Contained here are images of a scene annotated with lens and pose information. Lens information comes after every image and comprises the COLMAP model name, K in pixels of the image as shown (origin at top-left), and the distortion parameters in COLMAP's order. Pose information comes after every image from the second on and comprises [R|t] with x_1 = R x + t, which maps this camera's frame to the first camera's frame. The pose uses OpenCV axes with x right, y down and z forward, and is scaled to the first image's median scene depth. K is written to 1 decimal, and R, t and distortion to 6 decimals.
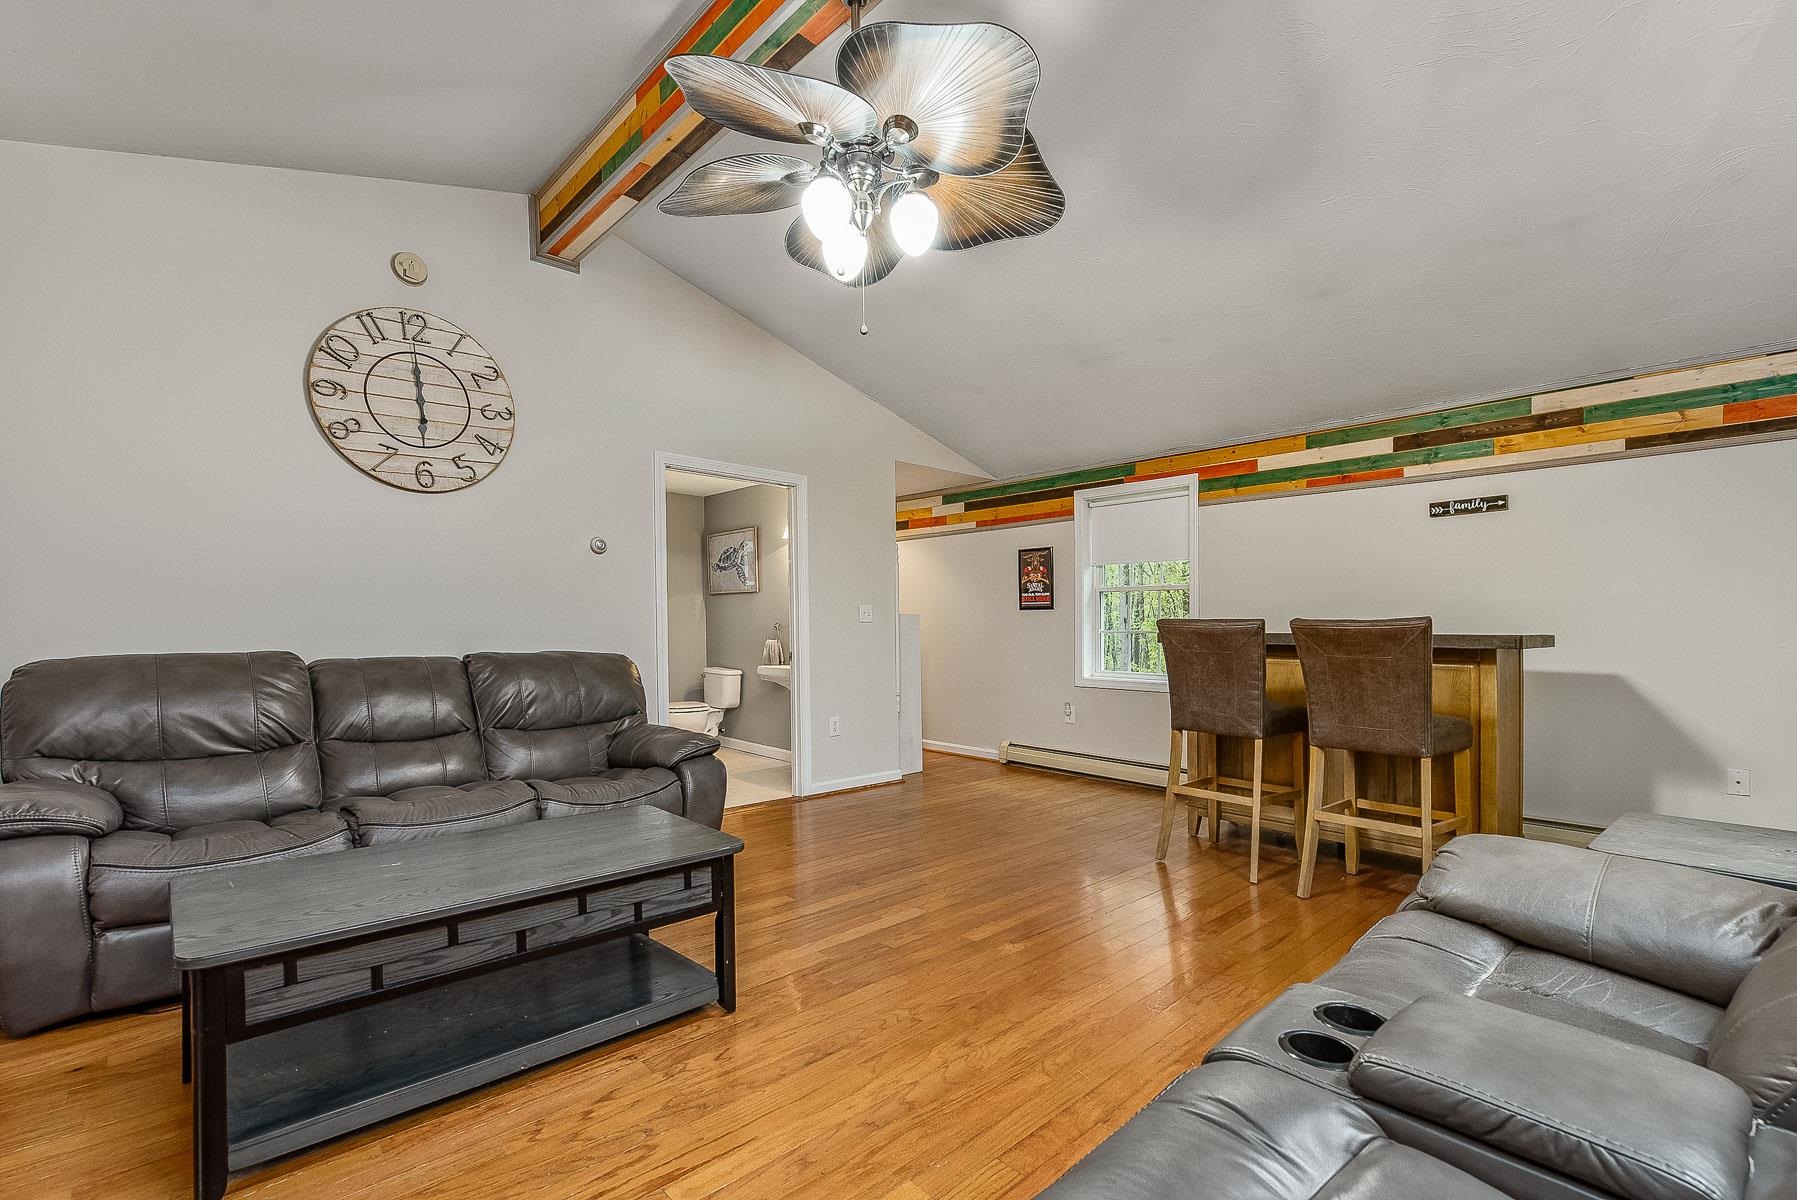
lens RADIAL K [[788.3, 0, 880.8], [0, 788.3, 630.5], [0, 0, 1]] dist [0.002337, 0.000446]
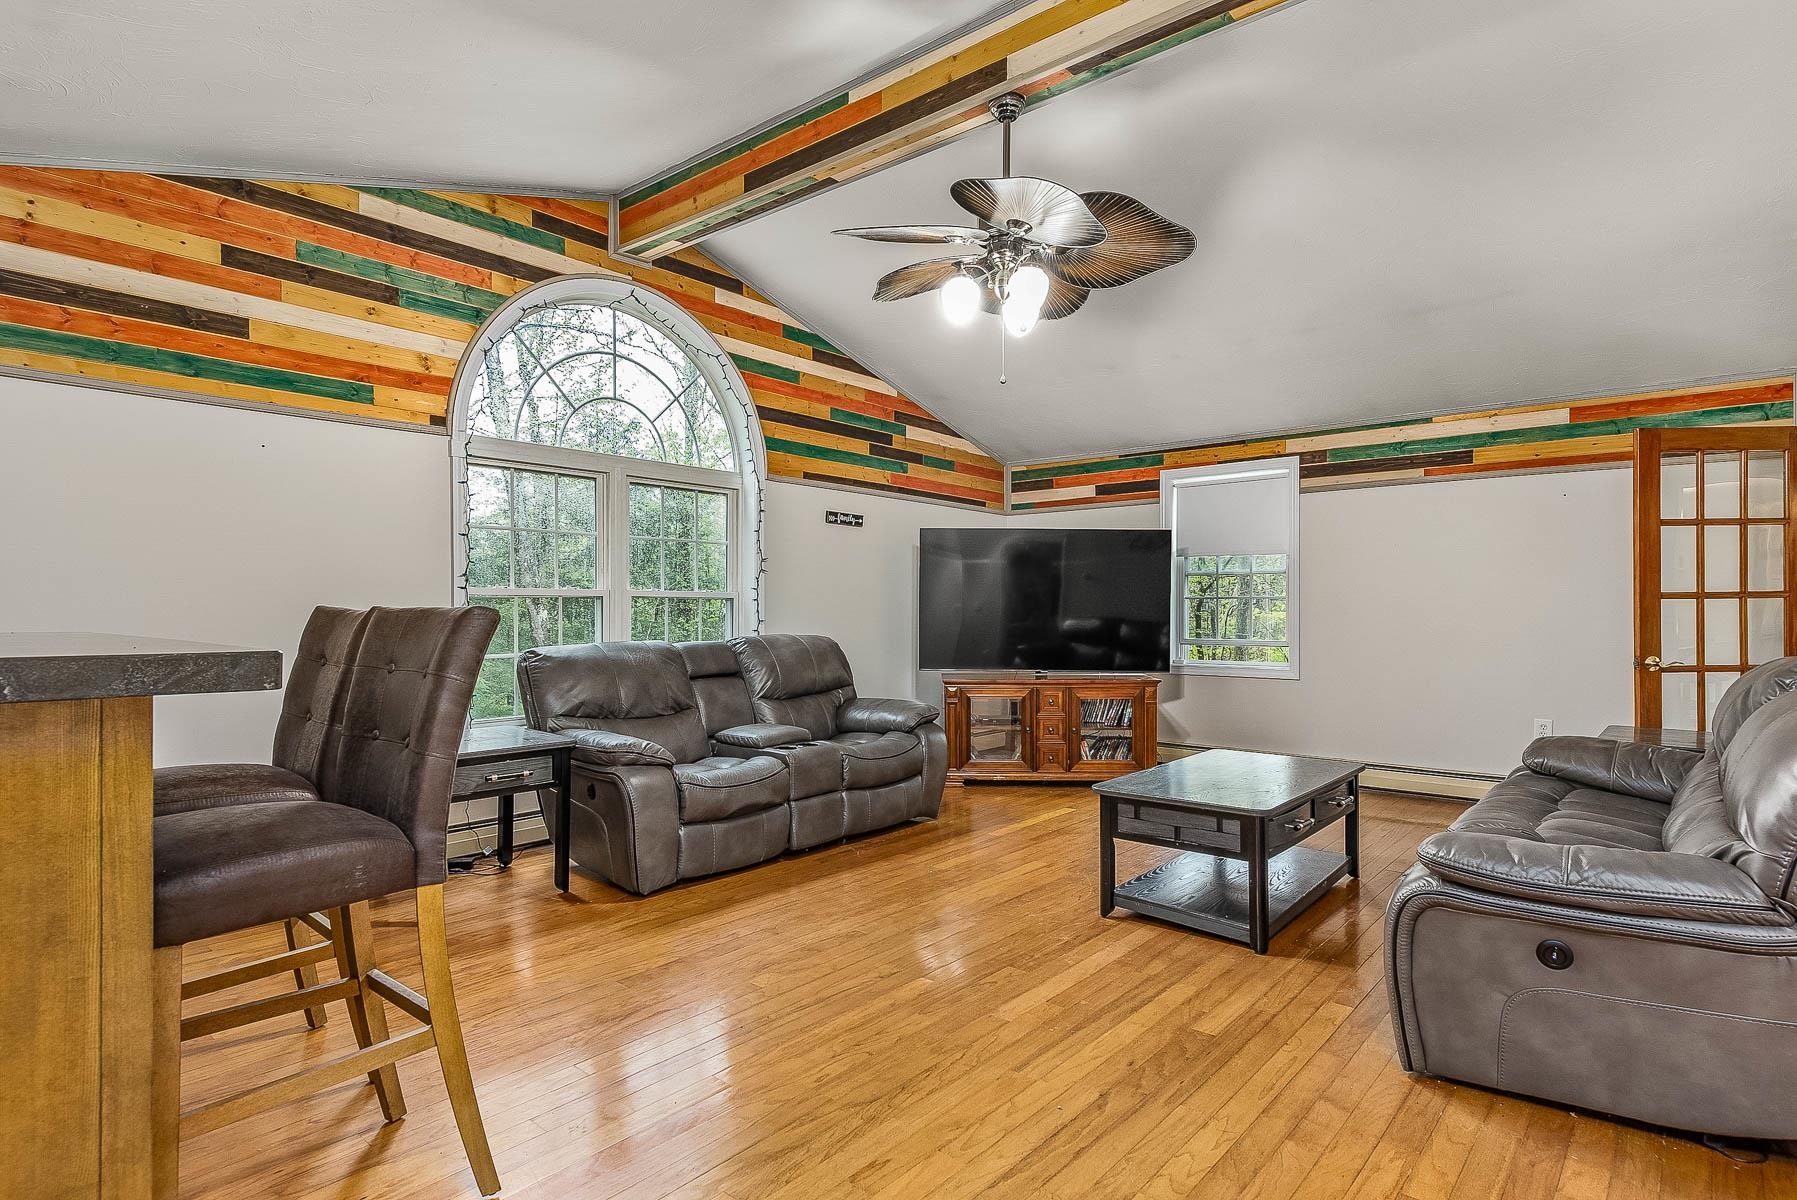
lens RADIAL K [[934.7, 0, 898.2], [0, 934.7, 601.2], [0, 0, 1]] dist [0.008068, 0.000697]
pose [[-0.993201, -0.007029, -0.116196, 0.154269], [-0.006406, 0.999963, -0.005735, -0.017721], [0.116232, -0.004952, -0.993210, 1.594037]]
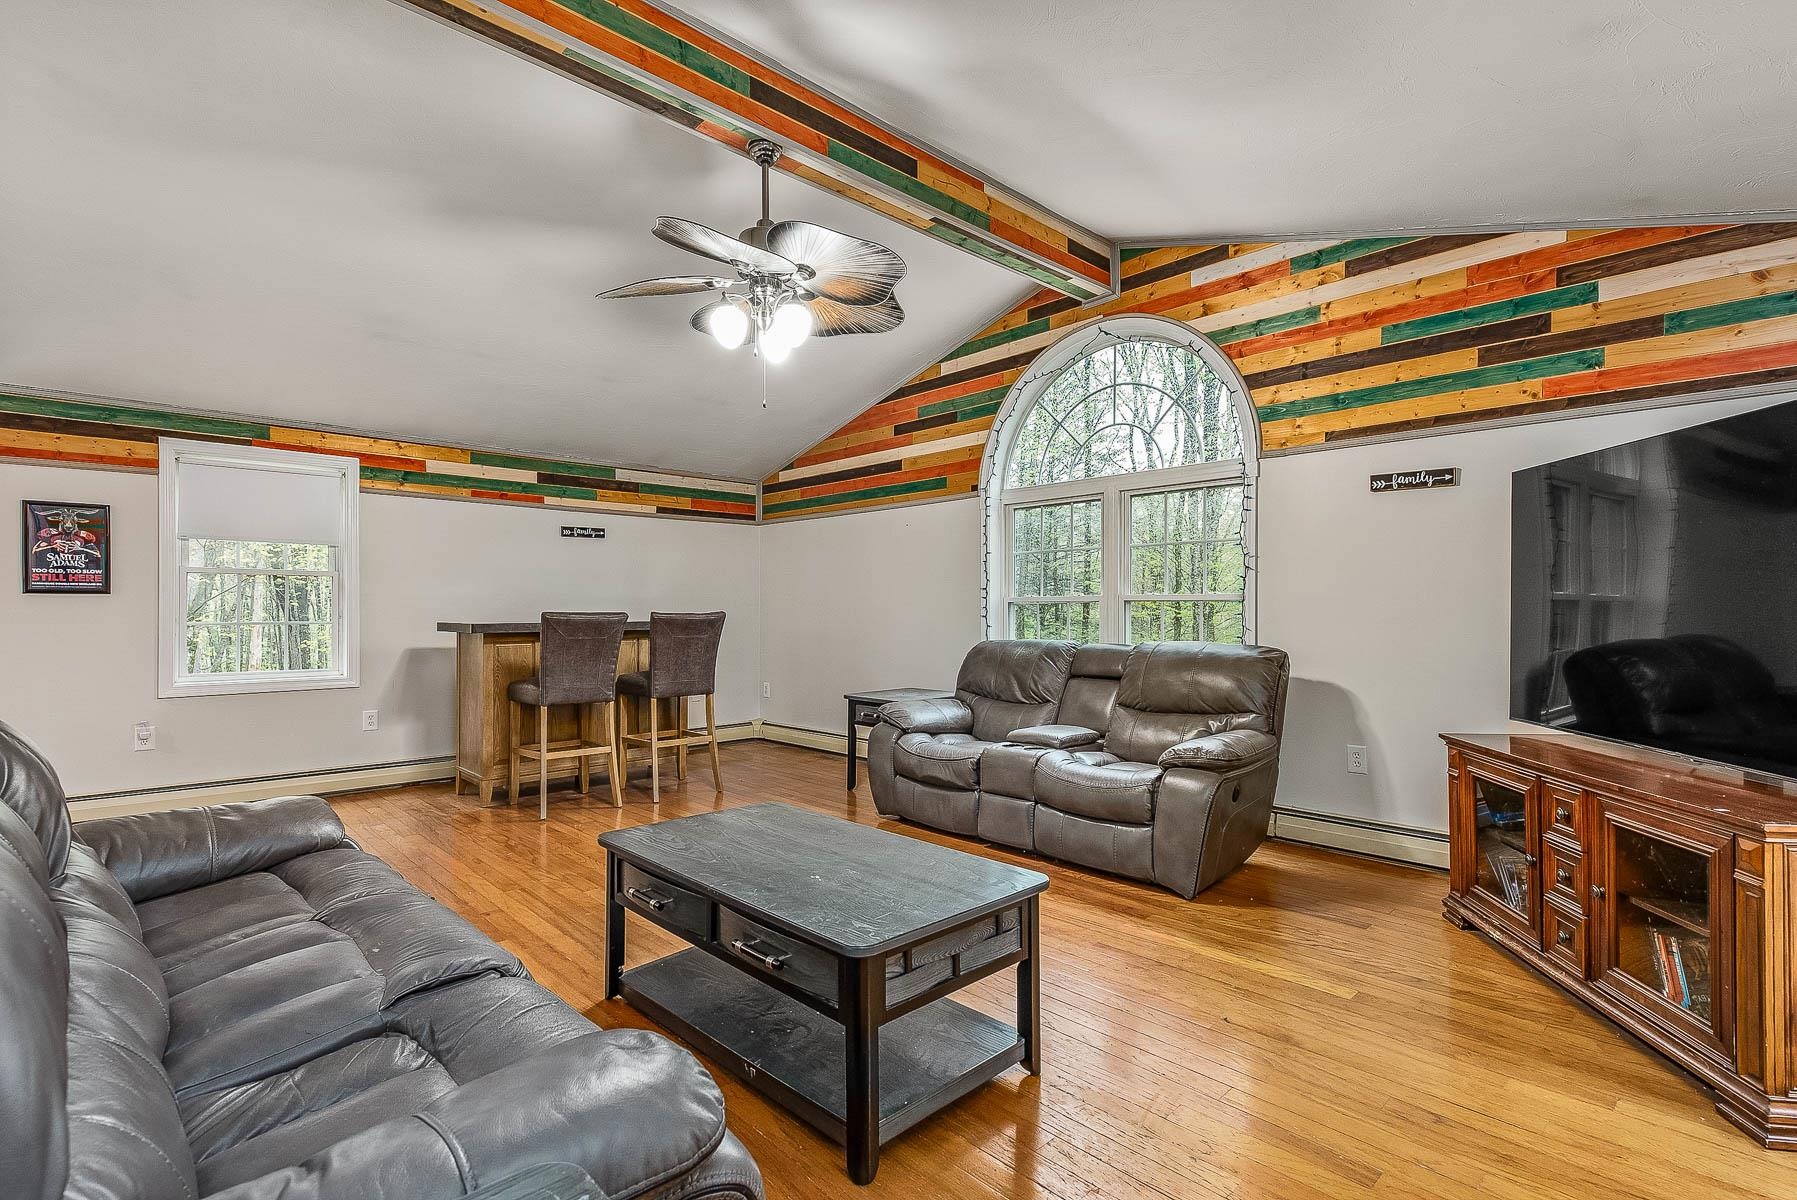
lens RADIAL K [[829.4, 0, 898.5], [0, 829.4, 605.3], [0, 0, 1]] dist [0.009251, -0.001106]
pose [[-0.019338, 0.001617, 0.999812, -0.969478], [0.003912, 0.999991, -0.001542, -0.022467], [-0.999805, 0.003881, -0.019344, 0.546519]]
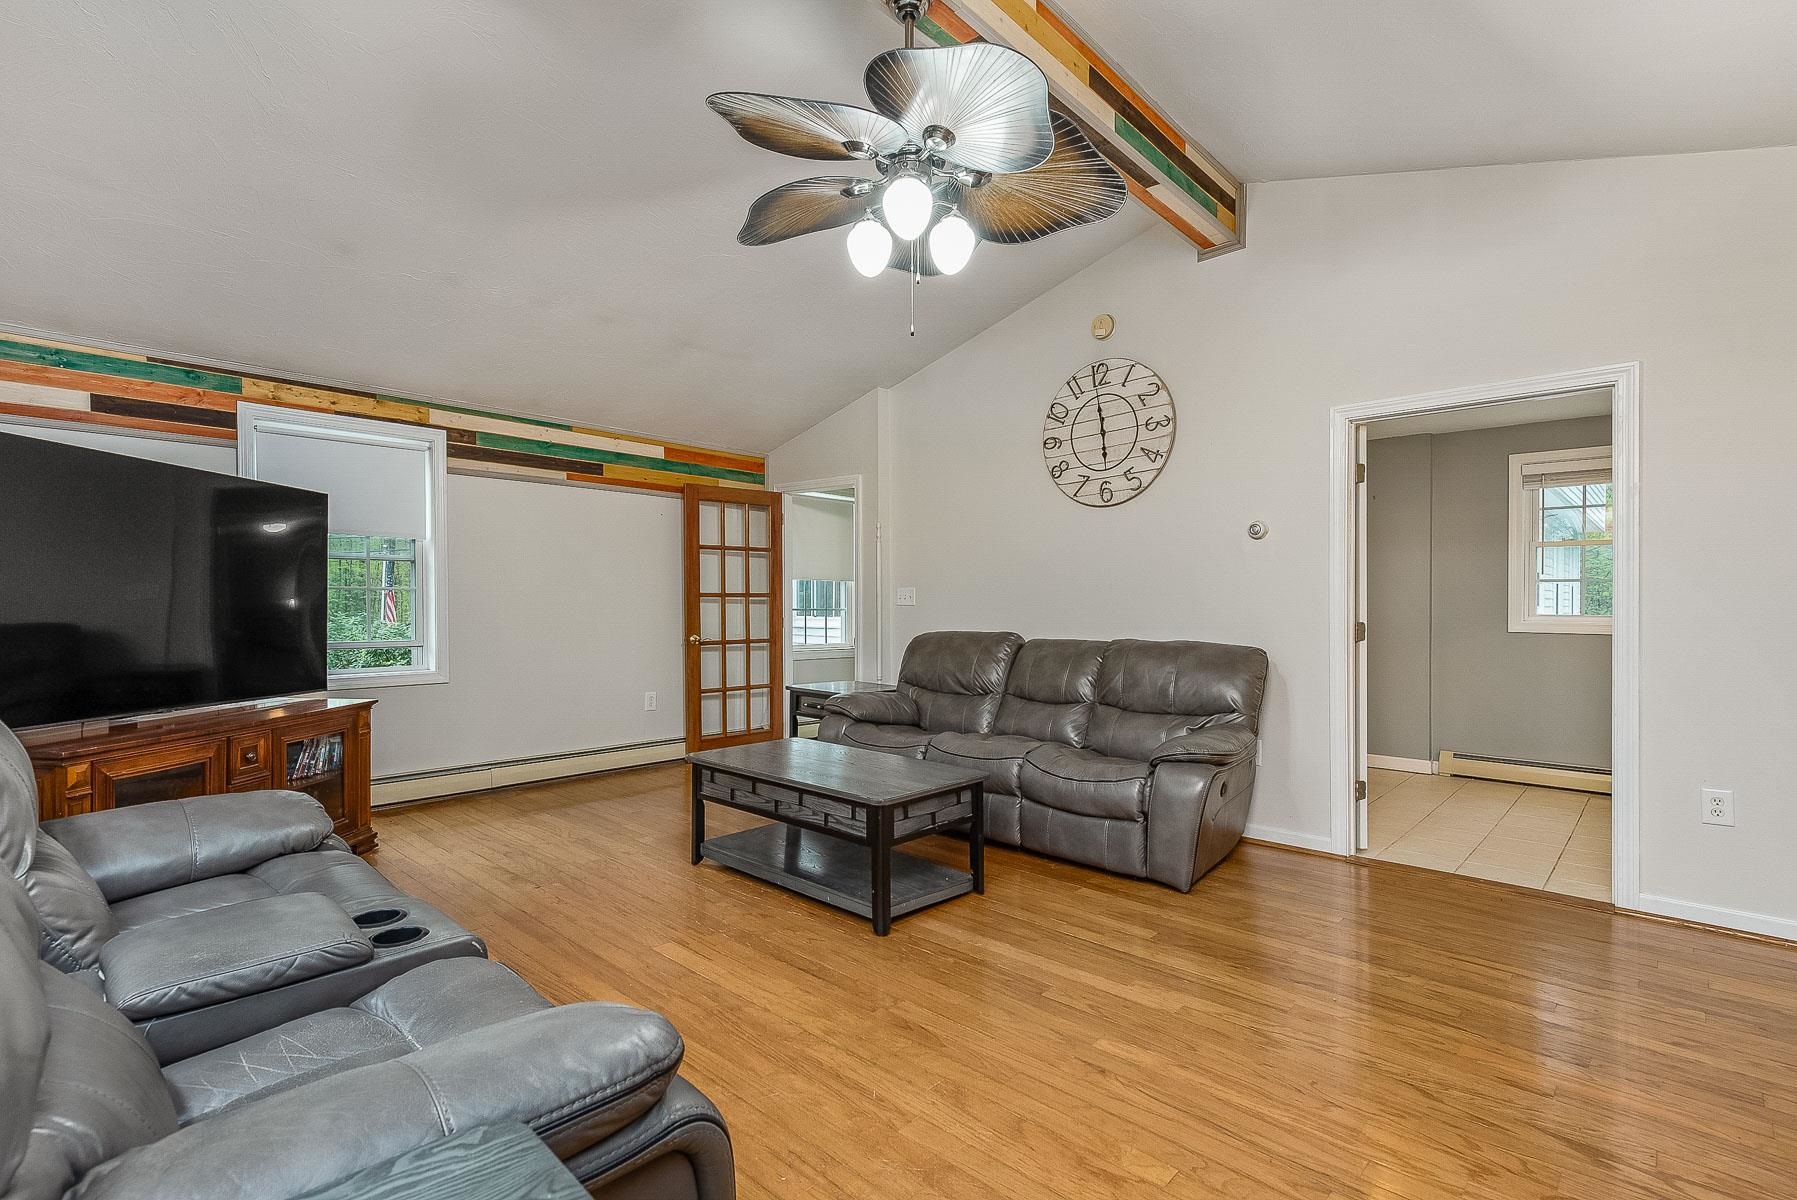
lens RADIAL K [[829.4, 0, 894.7], [0, 829.4, 613.4], [0, 0, 1]] dist [0.009251, -0.001106]
pose [[0.073472, 0.003979, -0.997289, 0.650903], [-0.006132, 0.999975, 0.003538, -0.011371], [0.997278, 0.005856, 0.073495, 0.553582]]
